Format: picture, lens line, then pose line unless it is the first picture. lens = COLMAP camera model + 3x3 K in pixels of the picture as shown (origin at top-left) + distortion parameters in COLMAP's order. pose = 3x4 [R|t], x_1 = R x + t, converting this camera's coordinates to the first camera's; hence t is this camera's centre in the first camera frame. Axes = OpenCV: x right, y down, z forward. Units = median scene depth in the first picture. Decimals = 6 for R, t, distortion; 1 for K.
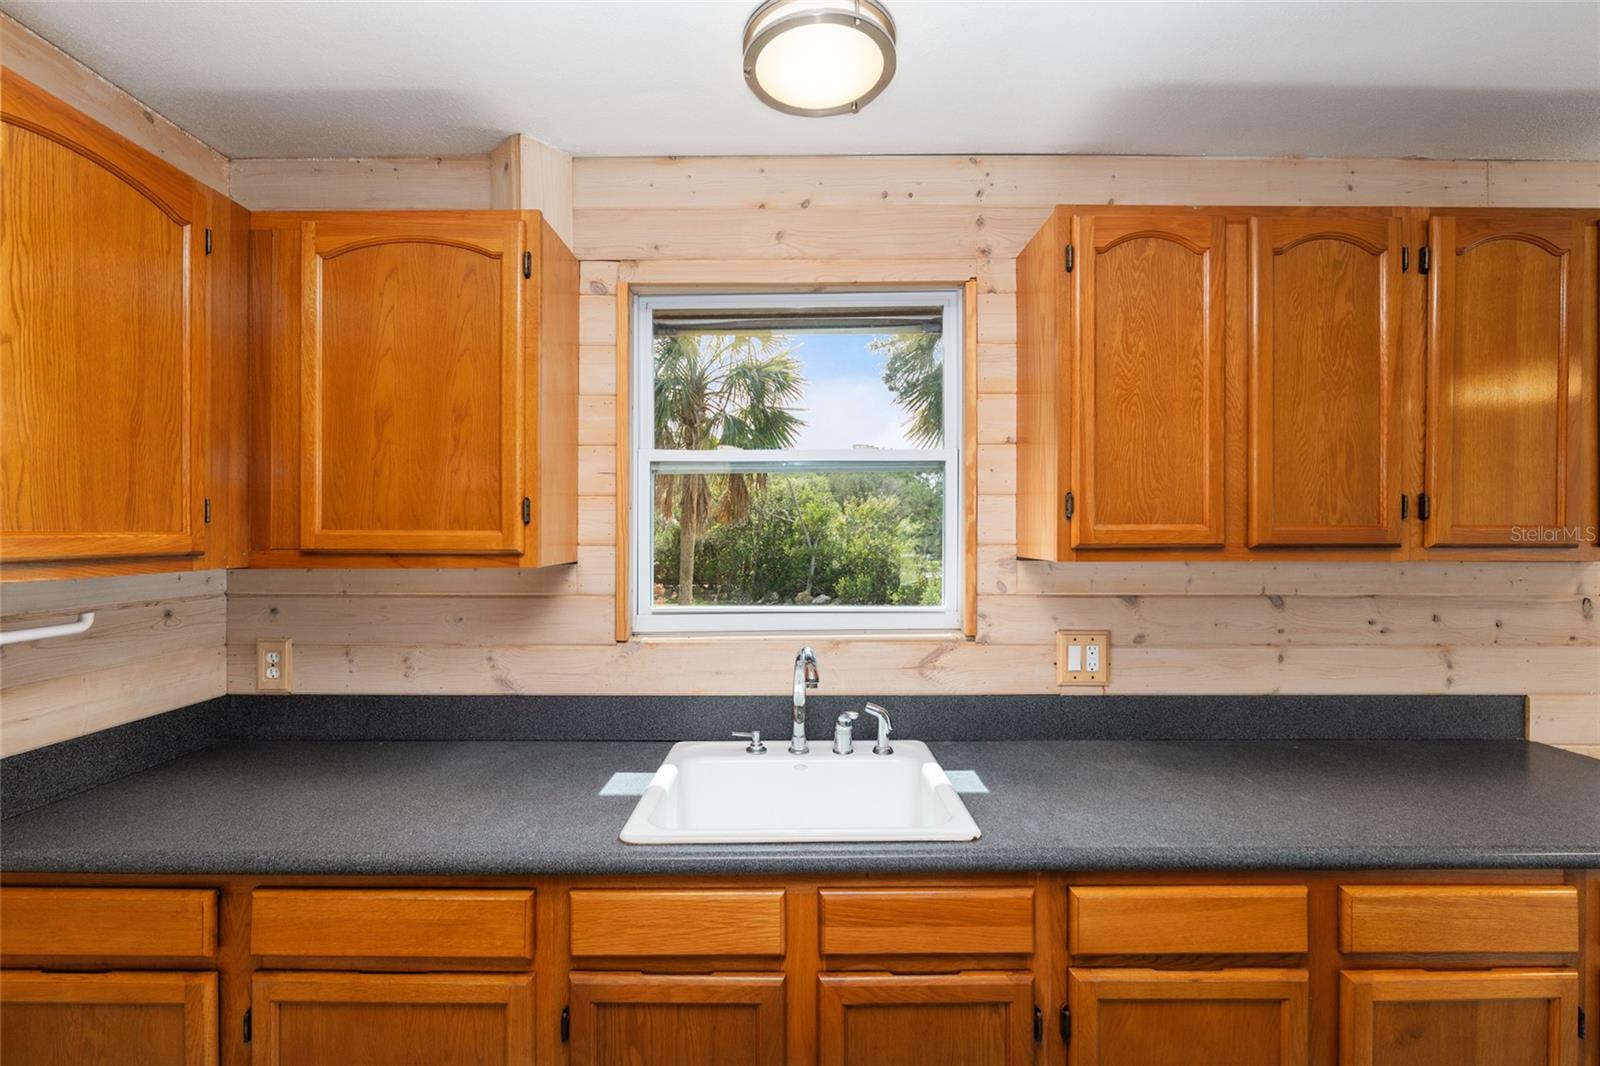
lens RADIAL K [[685.4, 0, 807.3], [0, 685.4, 534.6], [0, 0, 1]] dist [-0.007692, 0.000386]
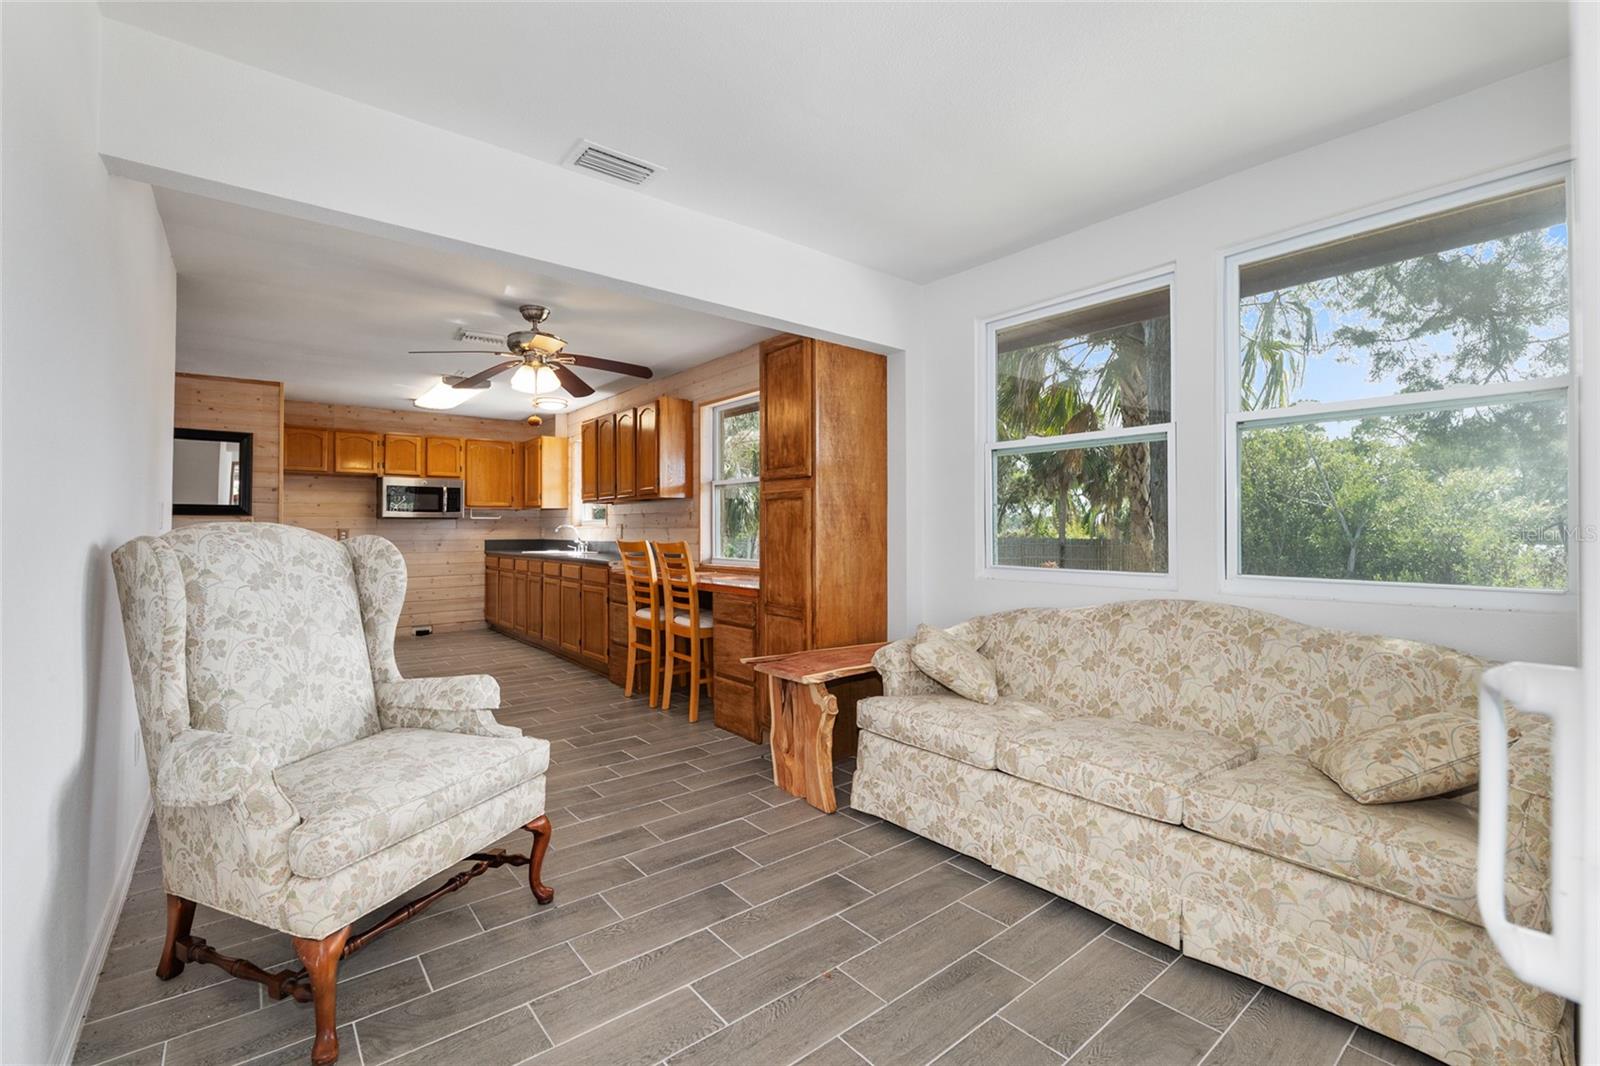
lens RADIAL K [[658.0, 0, 795.2], [0, 658.0, 522.1], [0, 0, 1]] dist [-0.014242, 0.000366]
pose [[0.640785, -0.009721, -0.767659, 3.965337], [0.000585, 0.999926, -0.012173, 0.185270], [0.767720, 0.007351, 0.640743, -0.573746]]
